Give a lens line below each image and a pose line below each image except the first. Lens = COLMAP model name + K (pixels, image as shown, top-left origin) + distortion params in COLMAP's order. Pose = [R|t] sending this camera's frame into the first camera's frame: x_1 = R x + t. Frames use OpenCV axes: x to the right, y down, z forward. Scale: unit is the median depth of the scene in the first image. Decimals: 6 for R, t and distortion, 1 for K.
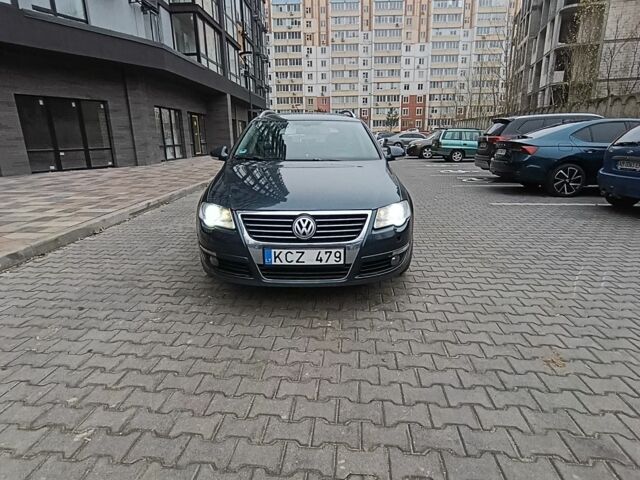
lens RADIAL K [[389.1, 0, 318.3], [0, 389.1, 241.2], [0, 0, 1]] dist [0.002097, 0.001441]
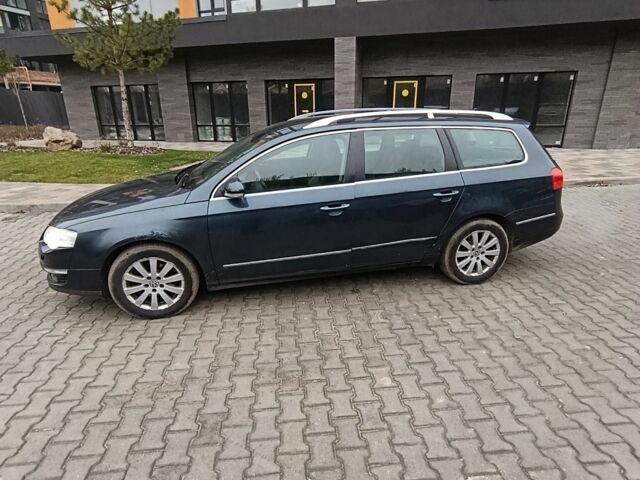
lens RADIAL K [[389.1, 0, 317.2], [0, 389.1, 242.1], [0, 0, 1]] dist [0.002097, 0.001441]
pose [[0.191012, 0.334661, -0.922777, 0.900133], [-0.247853, 0.926067, 0.284549, -0.364897], [0.949781, 0.174361, 0.259837, 0.967260]]
